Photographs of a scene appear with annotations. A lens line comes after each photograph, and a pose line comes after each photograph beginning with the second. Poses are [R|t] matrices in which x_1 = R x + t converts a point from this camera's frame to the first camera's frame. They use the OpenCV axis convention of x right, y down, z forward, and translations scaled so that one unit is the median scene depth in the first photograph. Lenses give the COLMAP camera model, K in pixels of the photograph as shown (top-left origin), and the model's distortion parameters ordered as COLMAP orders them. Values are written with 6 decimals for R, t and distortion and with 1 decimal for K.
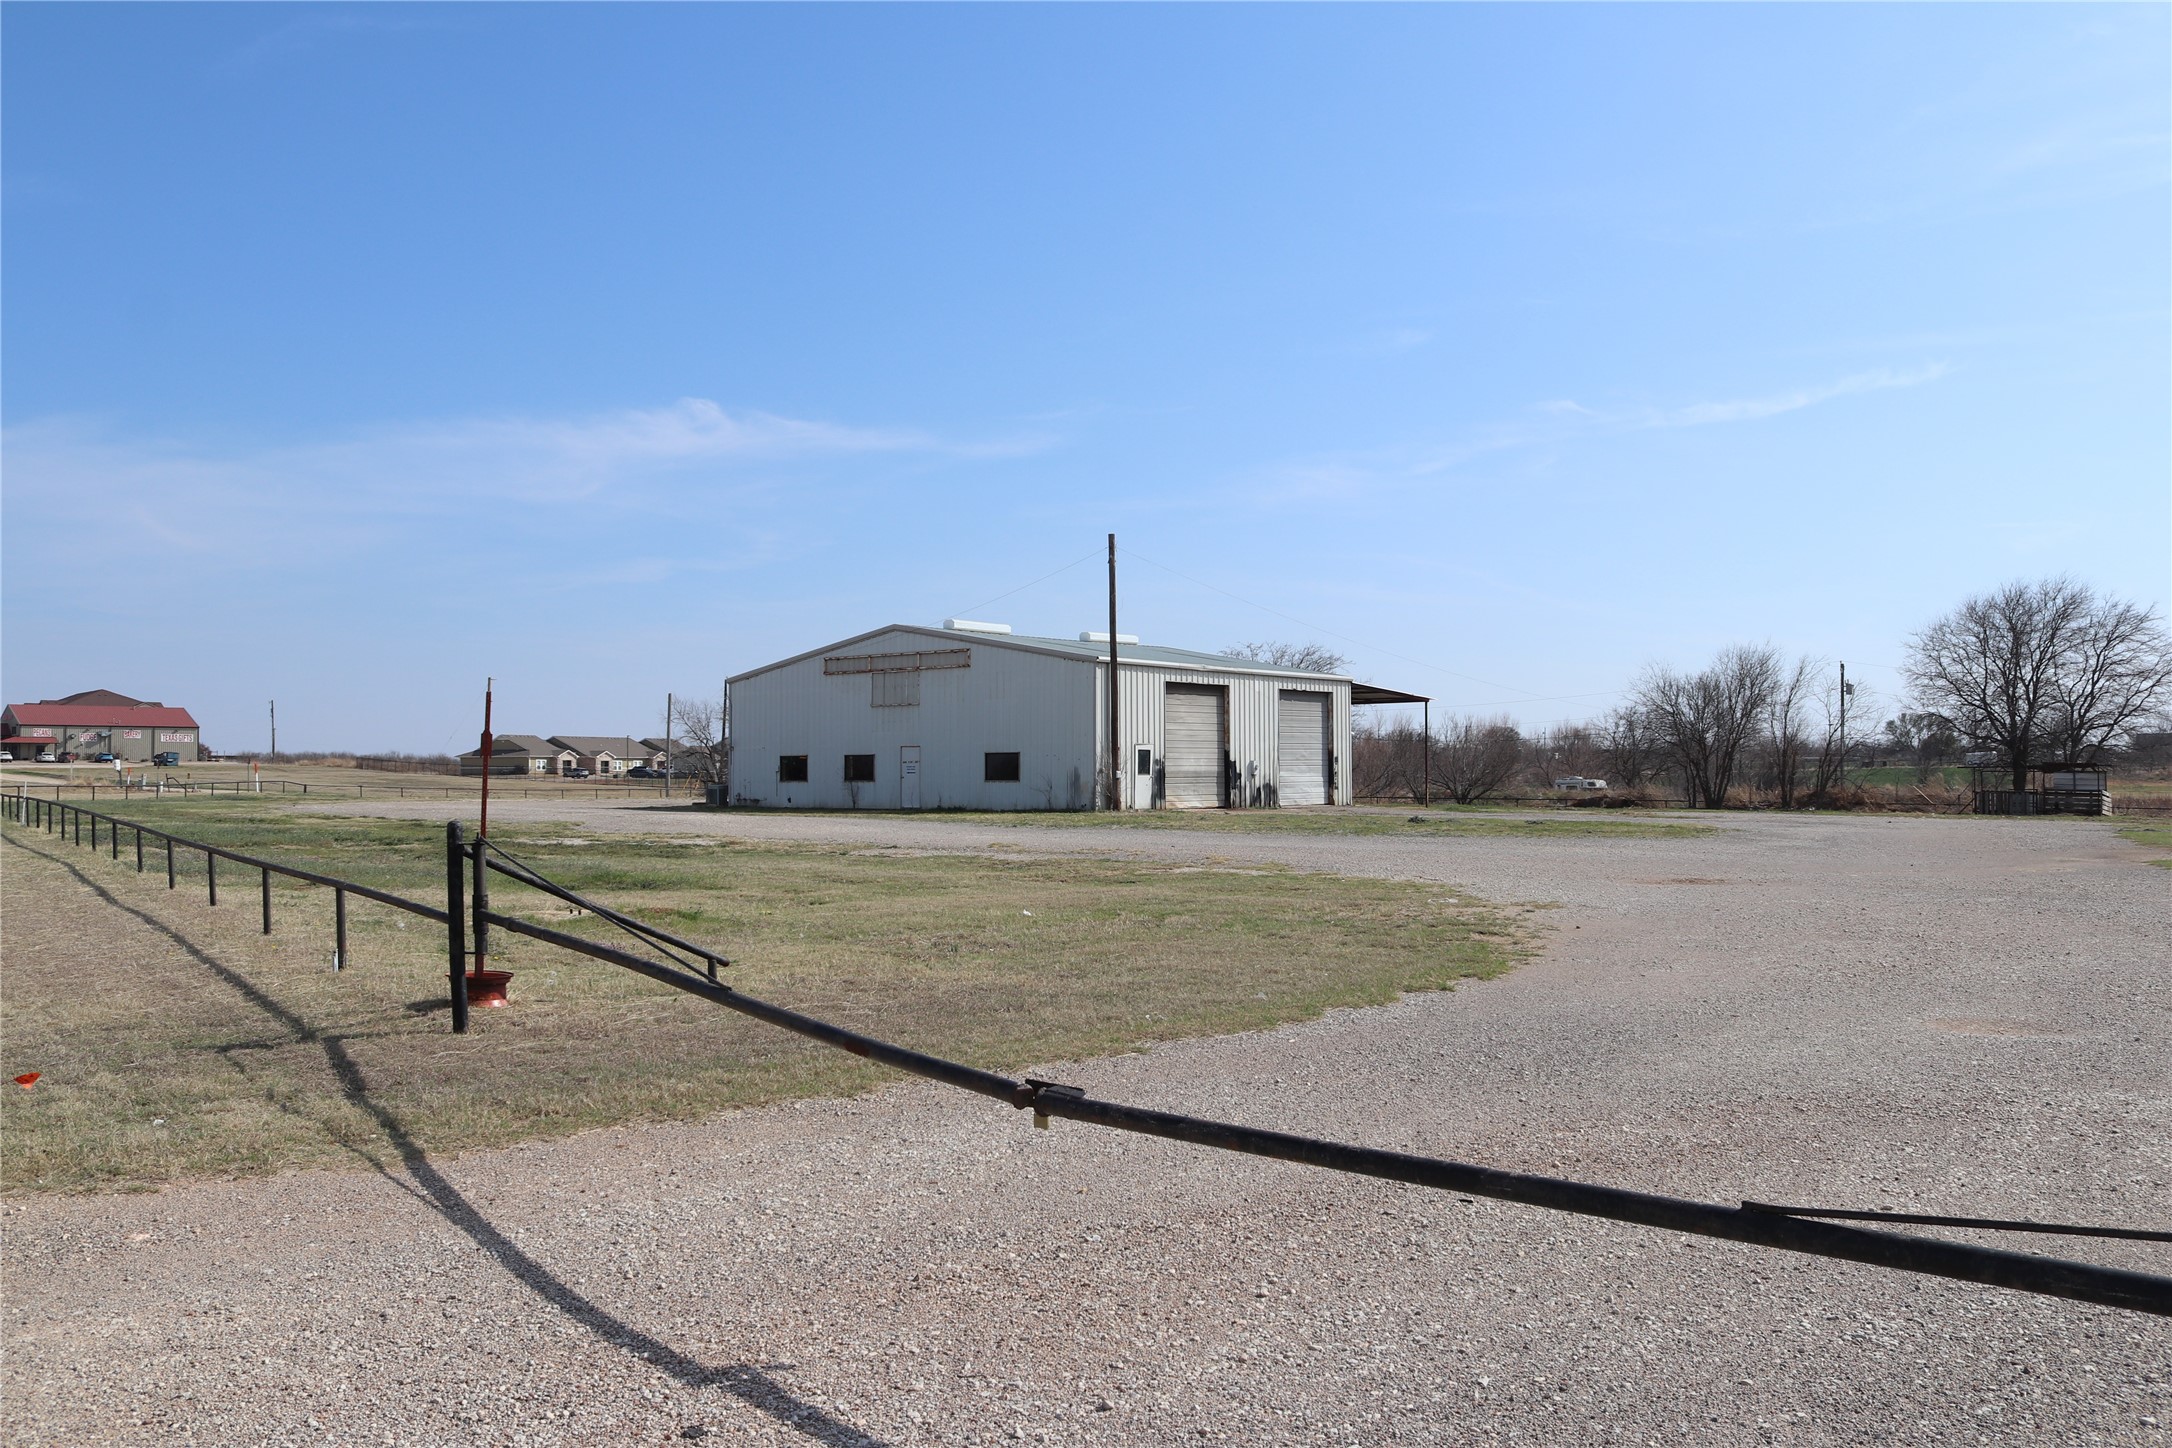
lens RADIAL K [[1884.3, 0, 1088.7], [0, 1884.3, 737.0], [0, 0, 1]] dist [-0.145498, 0.161638]
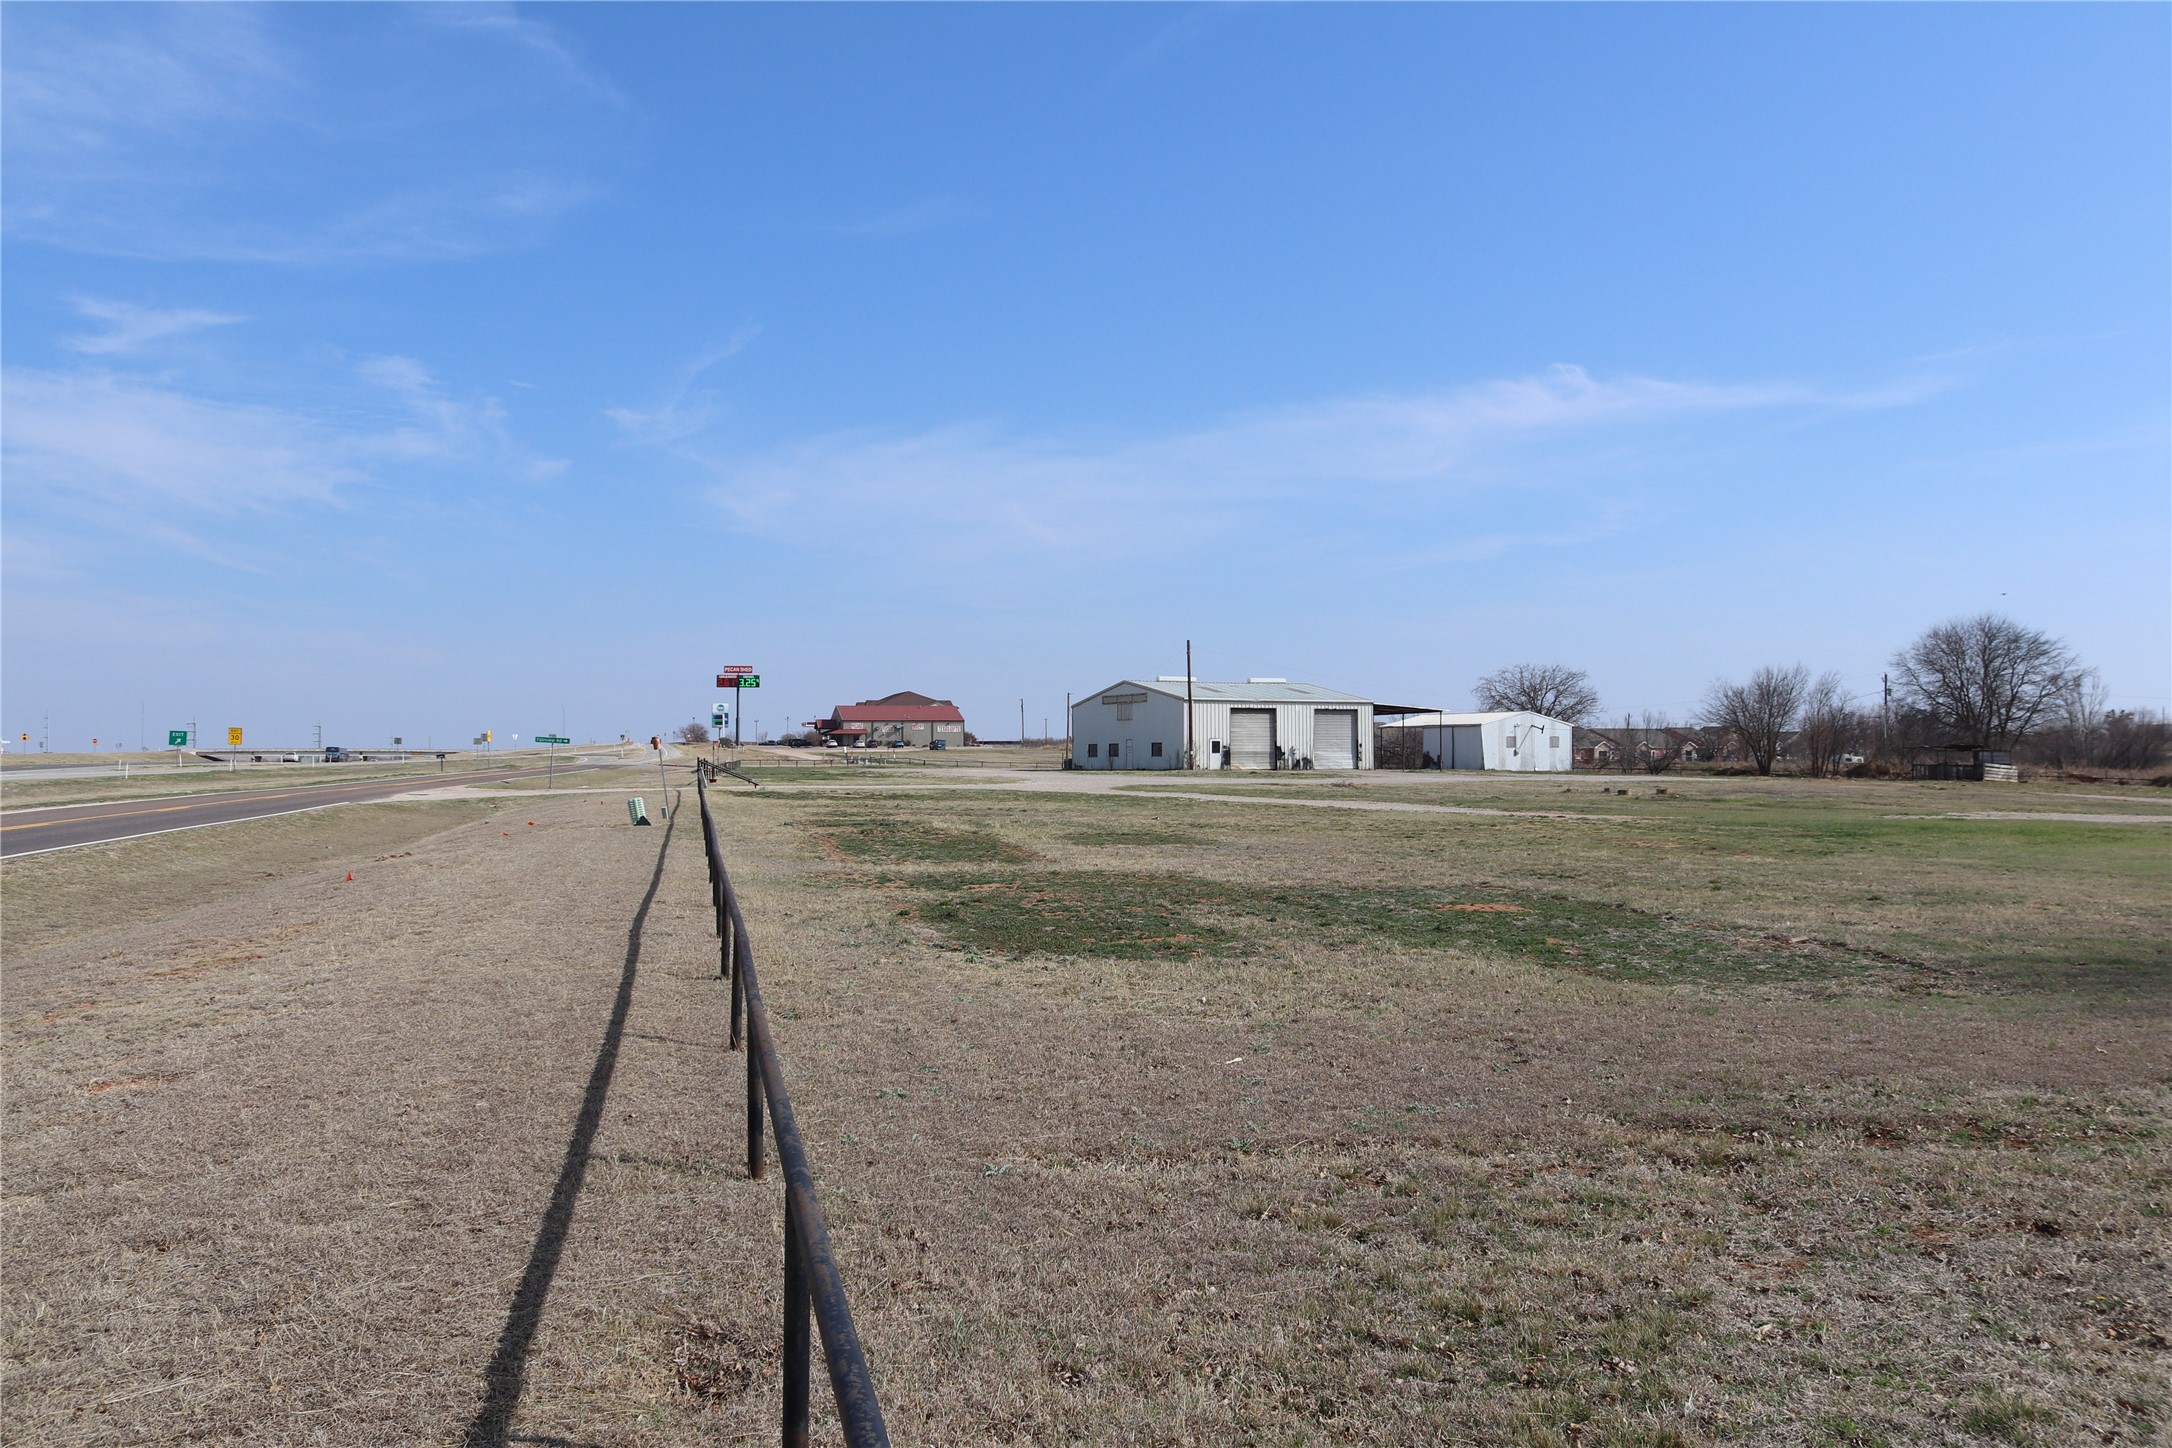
lens RADIAL K [[1855.6, 0, 1078.2], [0, 1855.6, 706.7], [0, 0, 1]] dist [-0.148537, 0.118453]
pose [[0.908205, -0.011430, -0.418369, 0.654481], [0.008580, 0.999925, -0.008692, -0.012943], [0.418438, 0.004305, 0.908235, -0.810809]]
